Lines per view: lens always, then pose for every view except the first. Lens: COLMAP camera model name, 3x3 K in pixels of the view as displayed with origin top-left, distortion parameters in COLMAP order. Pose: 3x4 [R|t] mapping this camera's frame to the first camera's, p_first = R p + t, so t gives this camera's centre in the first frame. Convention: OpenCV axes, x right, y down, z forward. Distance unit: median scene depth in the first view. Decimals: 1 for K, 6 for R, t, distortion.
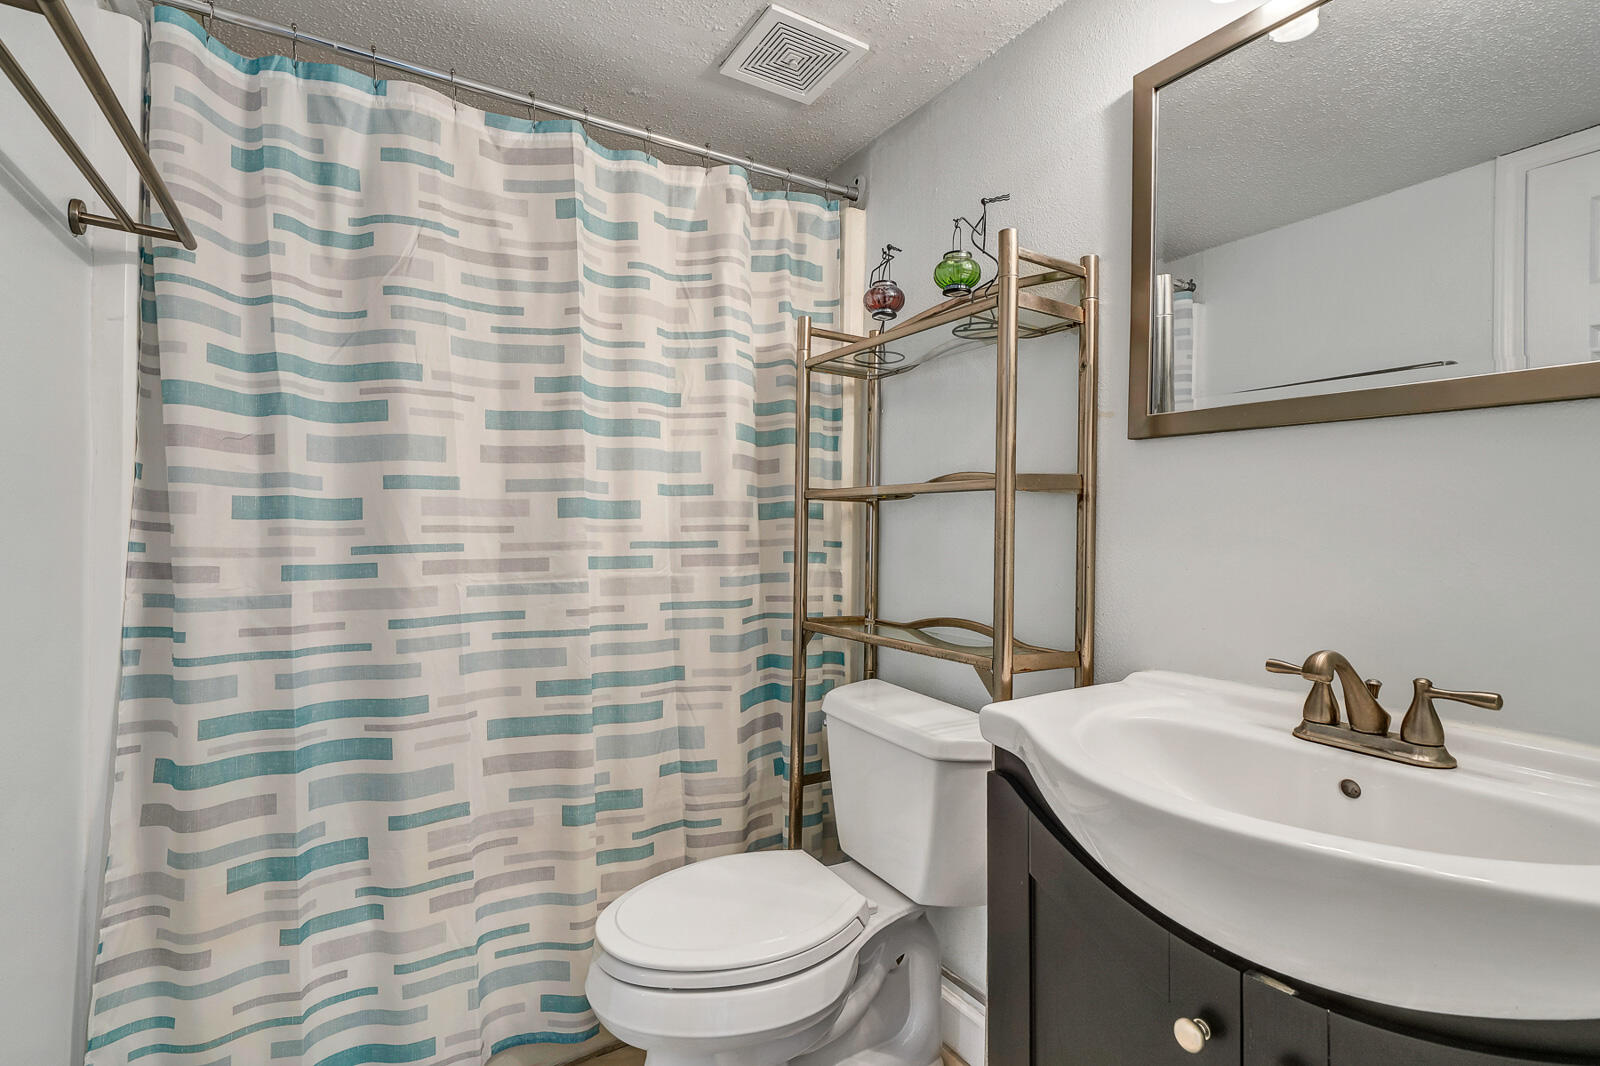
lens RADIAL K [[730.3, 0, 803.6], [0, 730.3, 520.1], [0, 0, 1]] dist [0.000244, 0.000266]
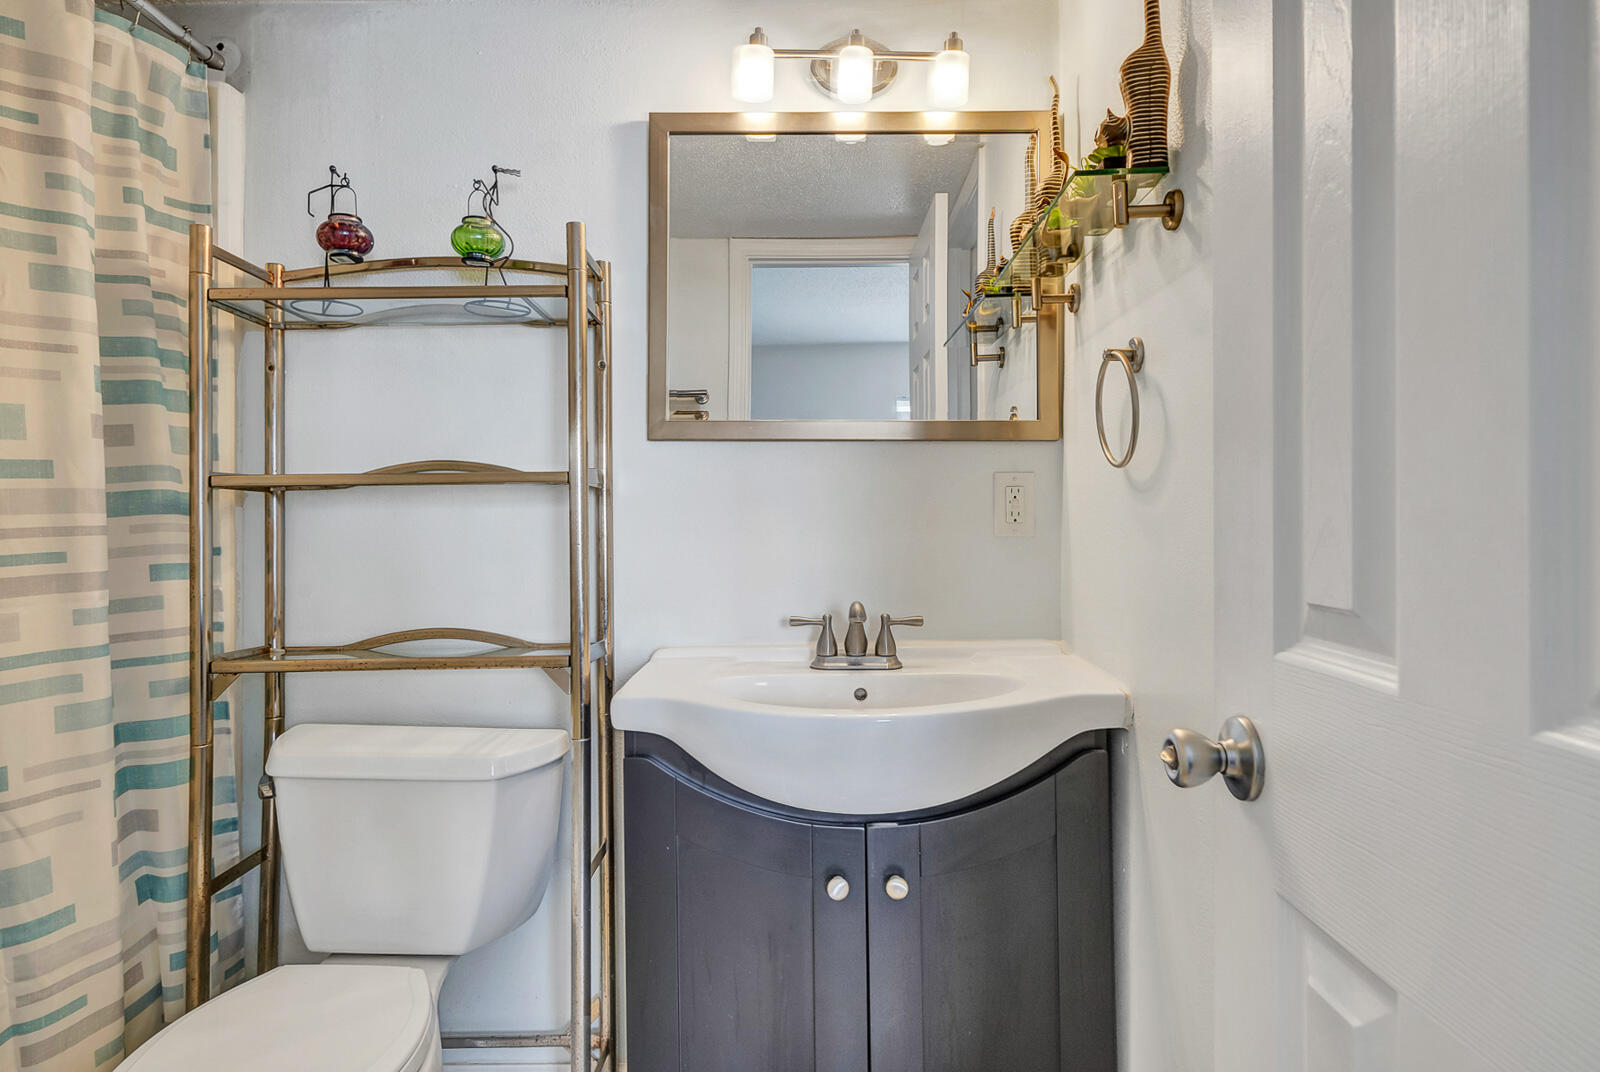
lens RADIAL K [[845.4, 0, 794.4], [0, 845.4, 509.9], [0, 0, 1]] dist [-0.000558, 0.000969]
pose [[0.548945, -0.003676, 0.835851, -0.371831], [0.008279, 0.999965, -0.001040, -0.001553], [-0.835818, 0.007491, 0.548956, 0.086948]]
